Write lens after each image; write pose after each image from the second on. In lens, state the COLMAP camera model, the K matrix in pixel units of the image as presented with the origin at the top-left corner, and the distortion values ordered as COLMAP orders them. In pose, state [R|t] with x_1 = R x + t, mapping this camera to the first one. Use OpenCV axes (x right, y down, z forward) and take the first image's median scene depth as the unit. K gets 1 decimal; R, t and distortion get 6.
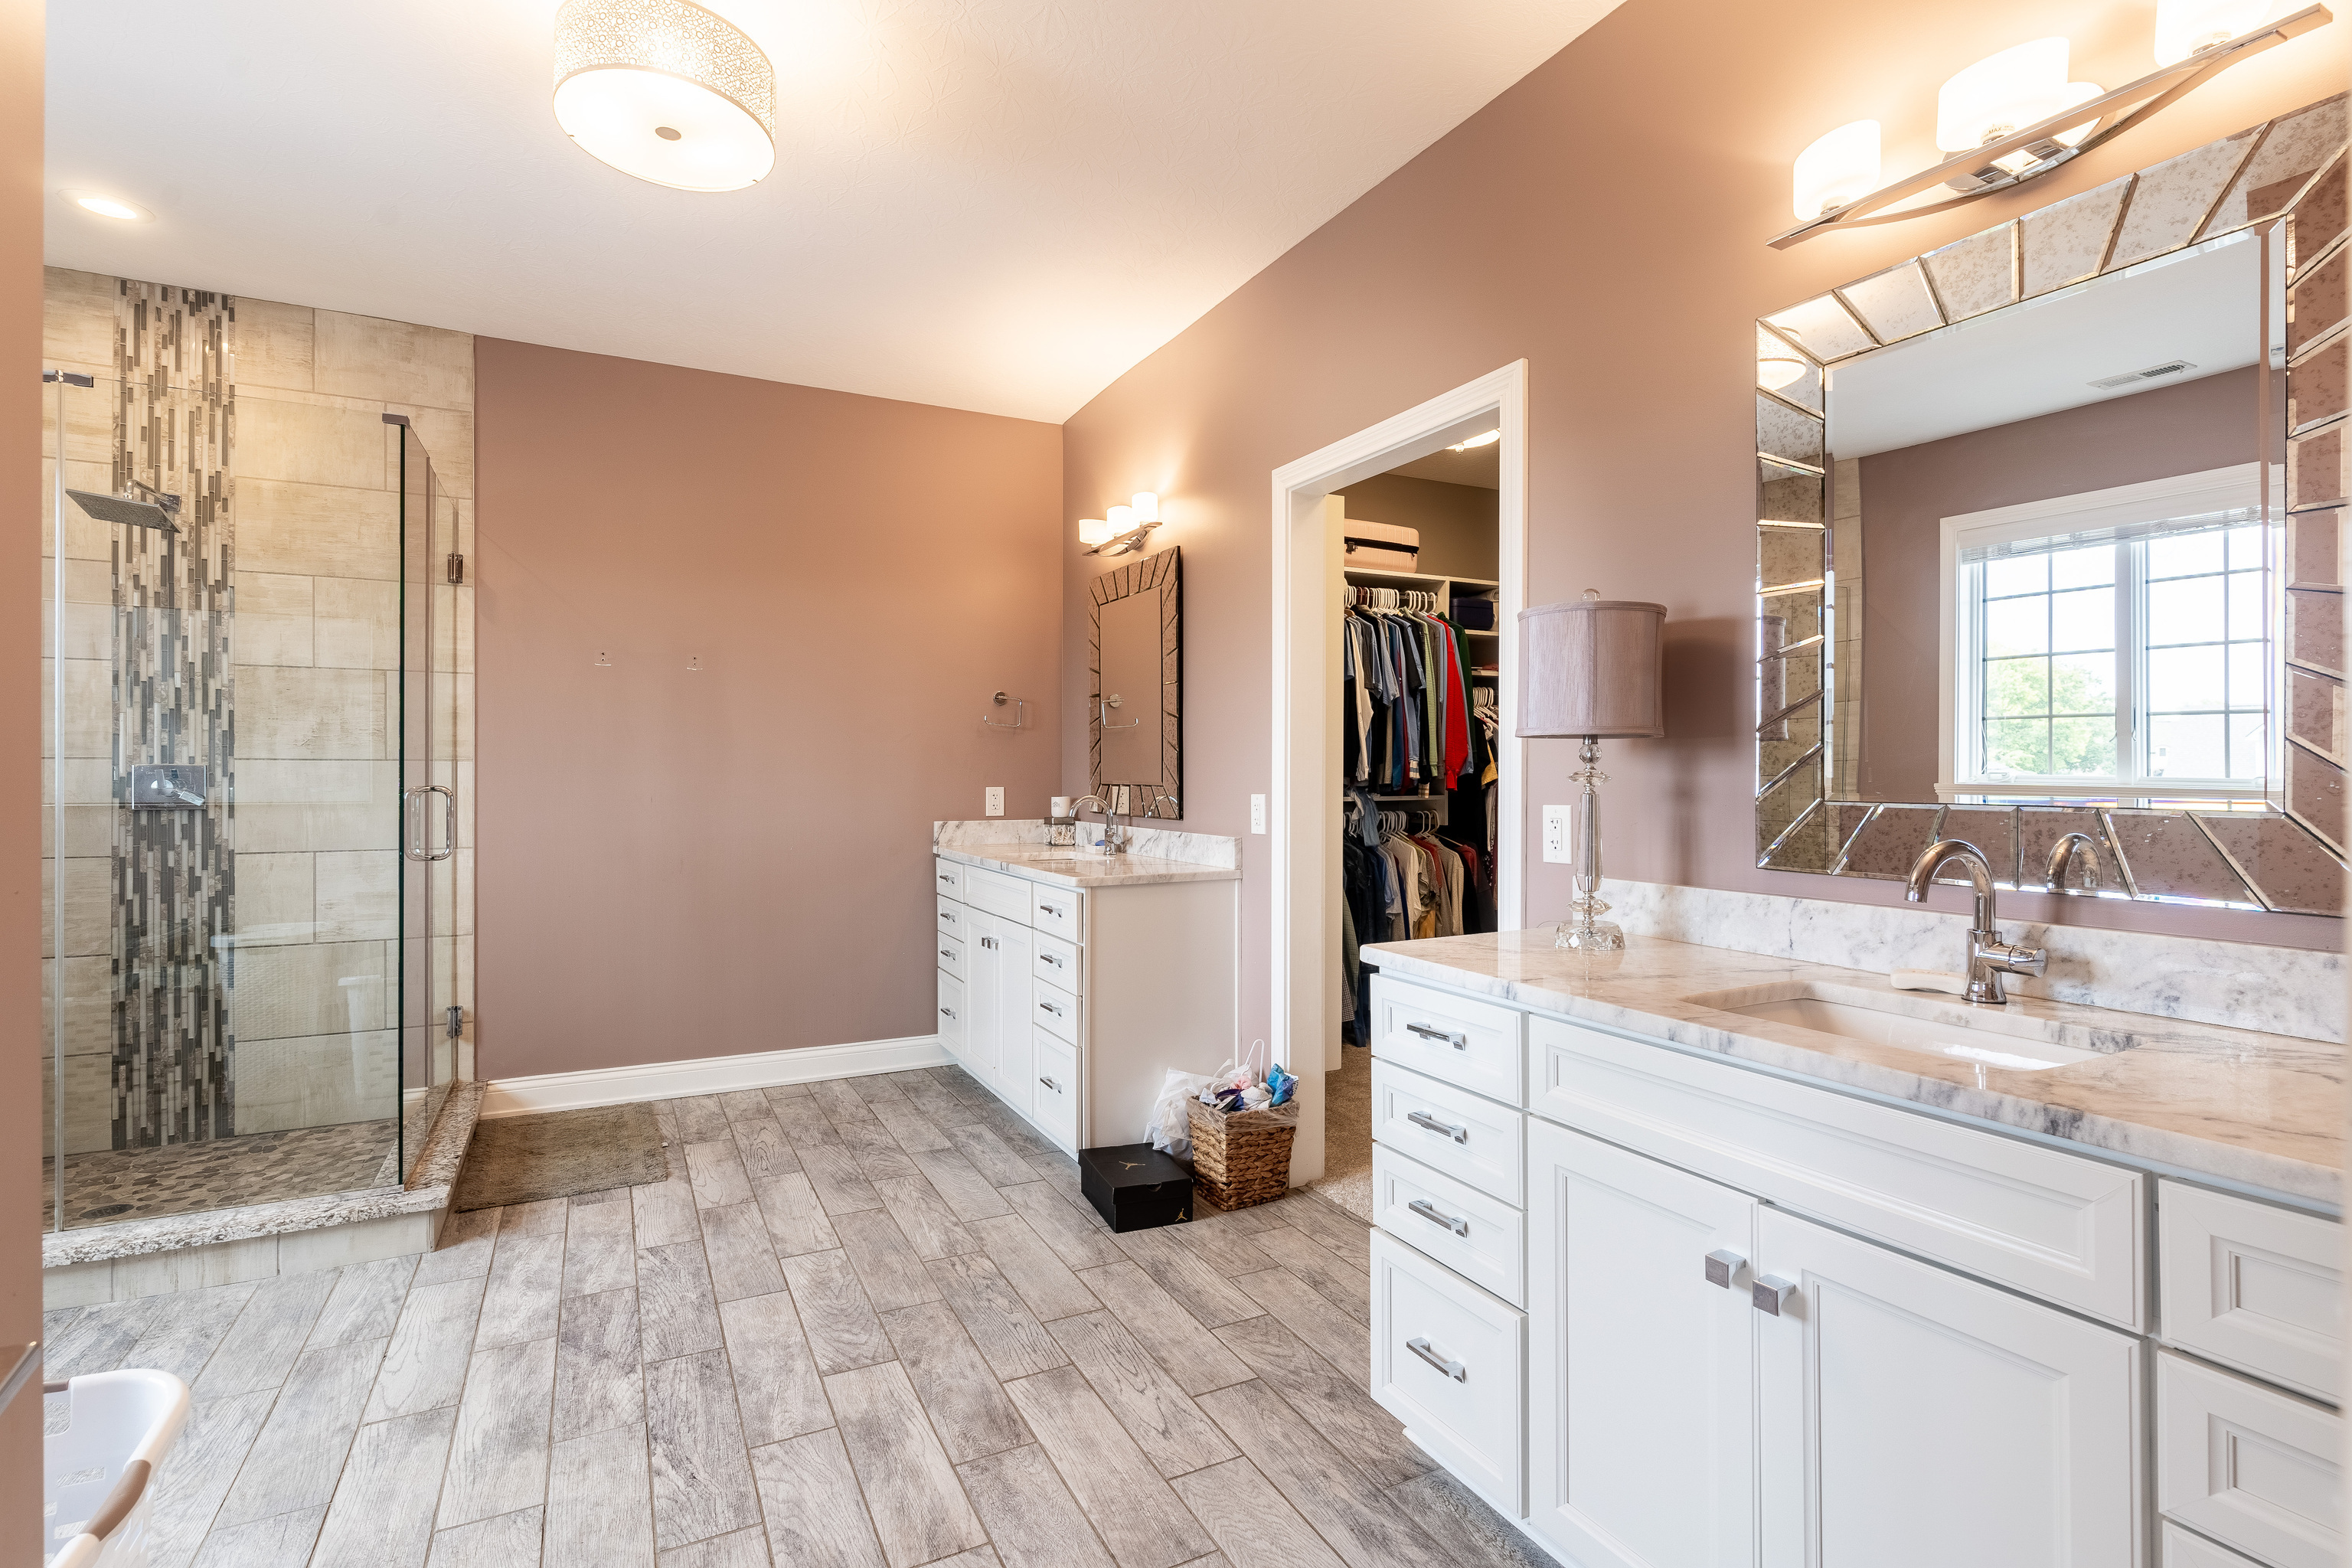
lens RADIAL K [[1118.9, 0, 1185.2], [0, 1118.9, 772.7], [0, 0, 1]] dist [0.002193, -0.000793]
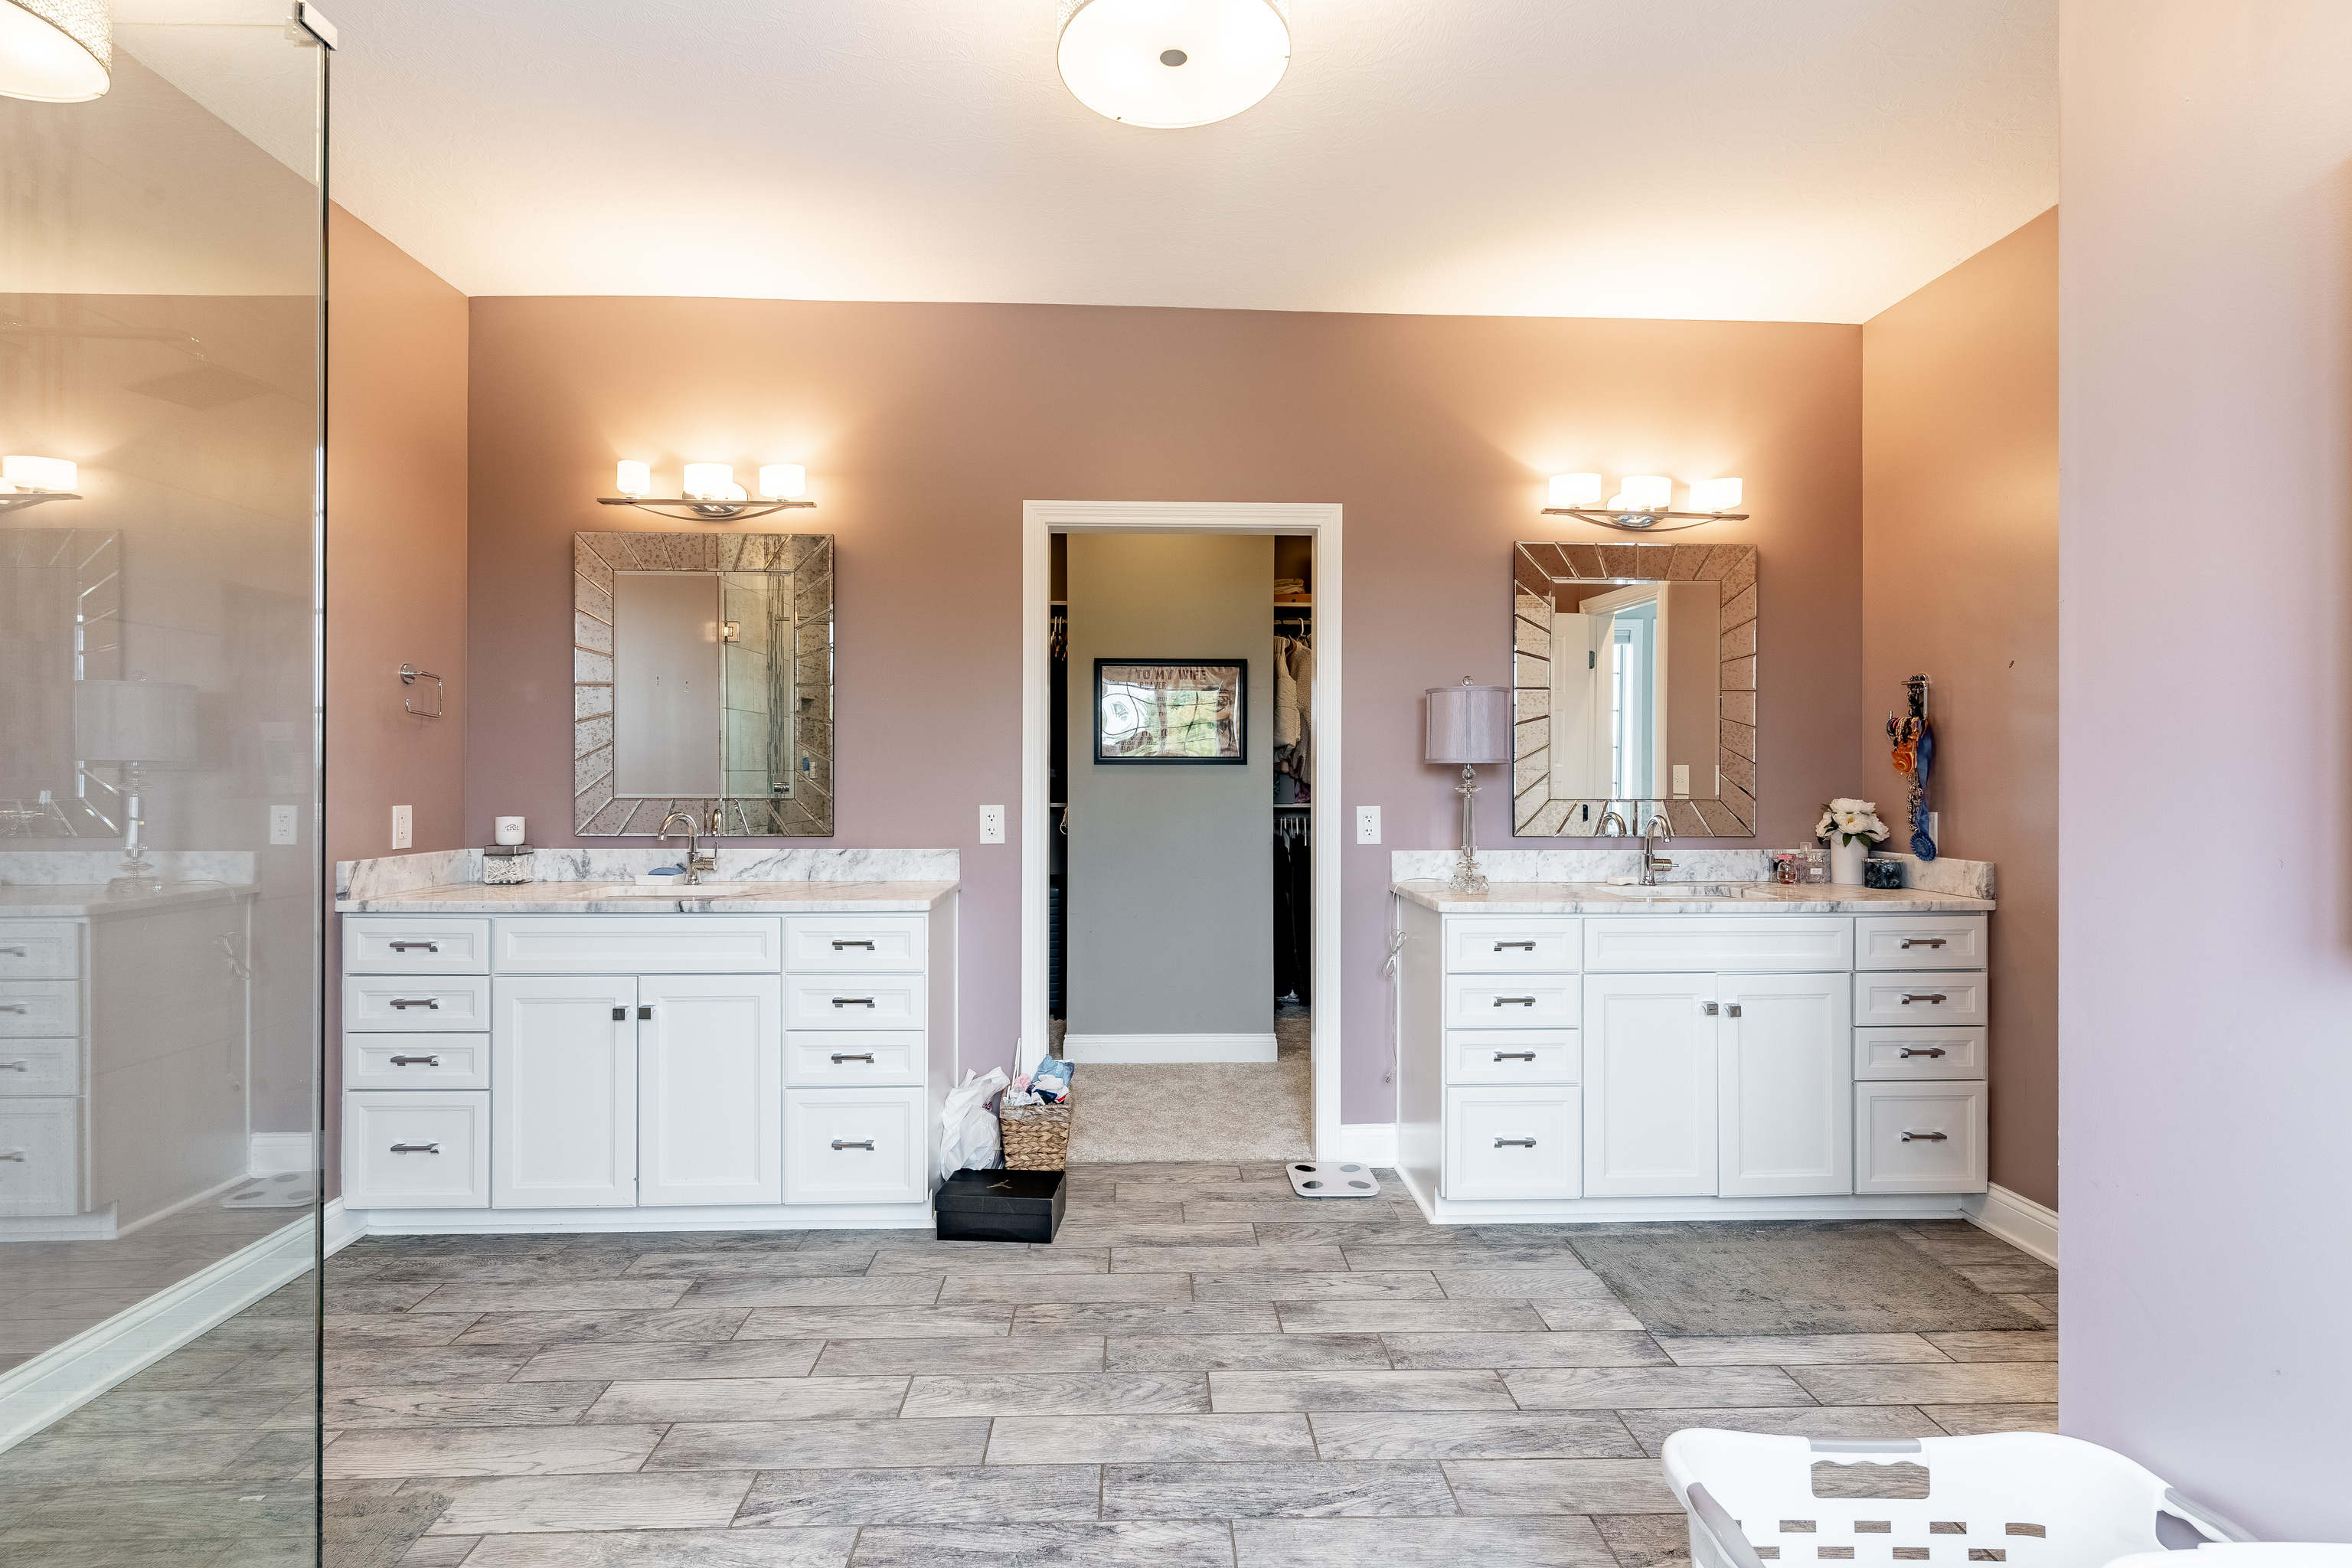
lens RADIAL K [[1118.9, 0, 1188.6], [0, 1118.9, 783.8], [0, 0, 1]] dist [0.002193, -0.000793]
pose [[0.424335, -0.004867, 0.905492, -0.945672], [-0.001521, 0.999980, 0.006088, -0.007832], [-0.905504, -0.003961, 0.424319, 0.477192]]
